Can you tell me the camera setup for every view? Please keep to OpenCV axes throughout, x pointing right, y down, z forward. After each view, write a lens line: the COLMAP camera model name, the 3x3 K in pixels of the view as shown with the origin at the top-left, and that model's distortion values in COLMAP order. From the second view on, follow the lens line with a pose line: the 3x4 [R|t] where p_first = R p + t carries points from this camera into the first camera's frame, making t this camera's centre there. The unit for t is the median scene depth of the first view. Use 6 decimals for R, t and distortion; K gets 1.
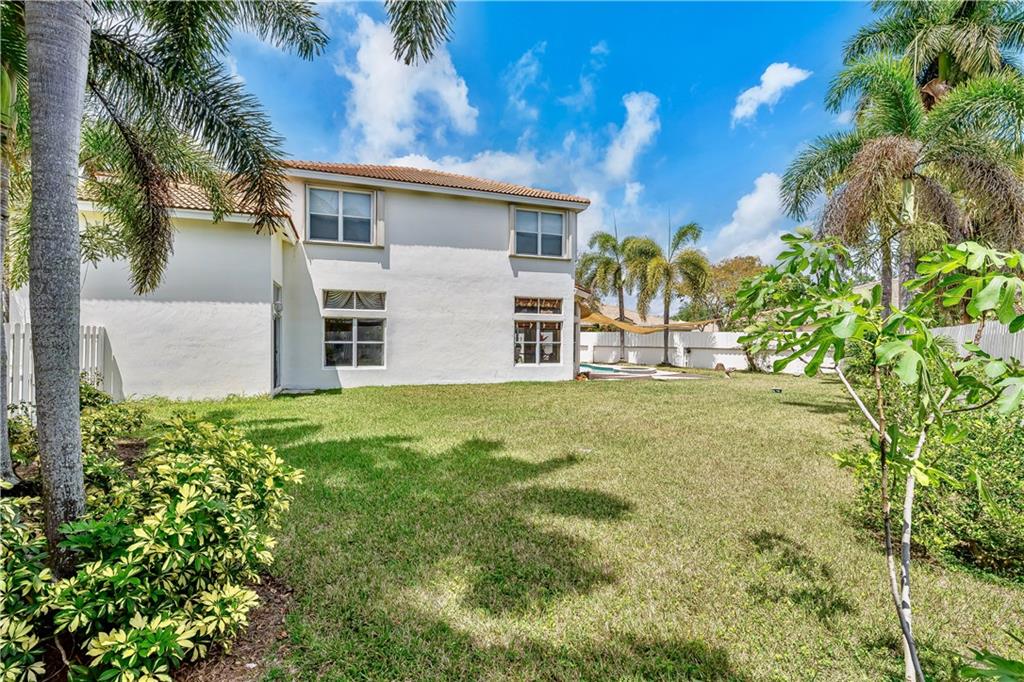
lens RADIAL K [[462.3, 0, 507.9], [0, 462.3, 342.4], [0, 0, 1]] dist [0.004246, -0.000762]
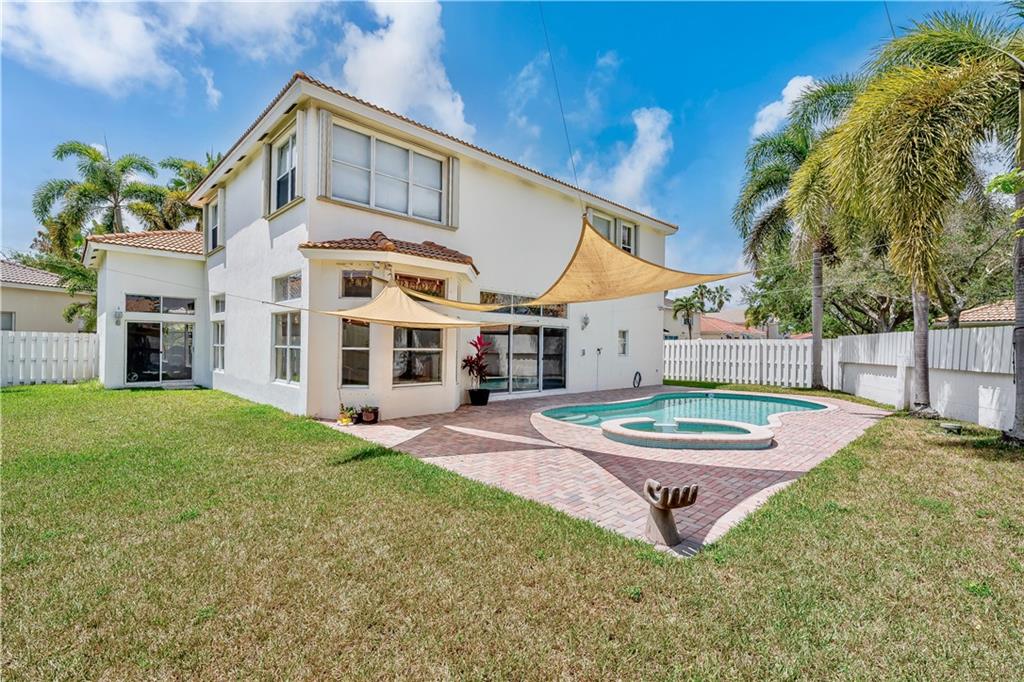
lens RADIAL K [[462.3, 0, 516.4], [0, 462.3, 346.7], [0, 0, 1]] dist [0.004246, -0.000762]
pose [[0.439067, -0.006254, -0.898432, 0.429633], [-0.001693, 0.999968, -0.007788, -0.005891], [0.898453, 0.004940, 0.439043, 0.573188]]
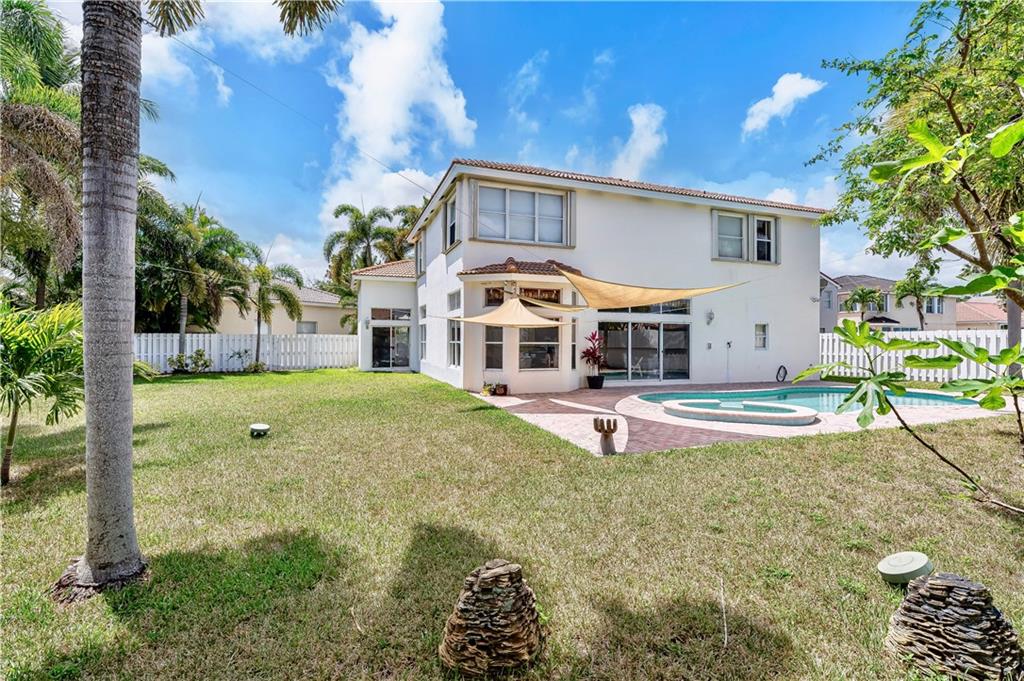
lens RADIAL K [[462.3, 0, 505.4], [0, 462.3, 341.7], [0, 0, 1]] dist [0.004246, -0.000762]
pose [[0.018479, -0.011538, -0.999763, 0.563461], [0.001573, 0.999933, -0.011511, -0.002299], [0.999828, -0.001360, 0.018496, 0.623521]]
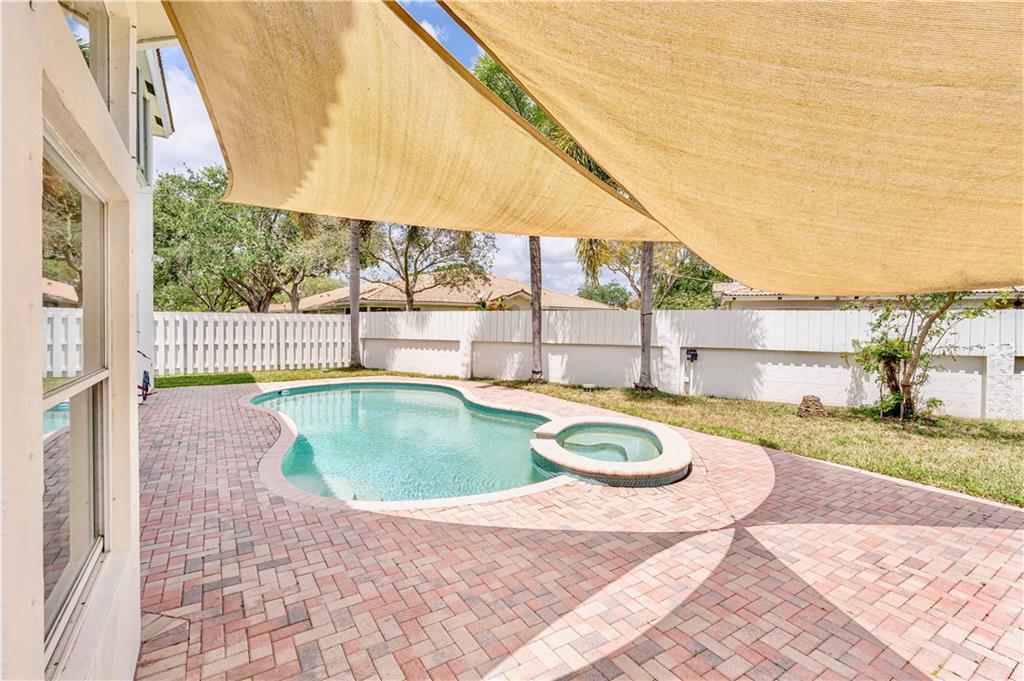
lens RADIAL K [[462.3, 0, 506.0], [0, 462.3, 332.7], [0, 0, 1]] dist [0.004246, -0.000762]
pose [[0.972011, -0.008023, 0.234799, 0.121018], [0.002925, 0.999753, 0.022054, -0.010906], [-0.234918, -0.020750, 0.971794, 0.596413]]
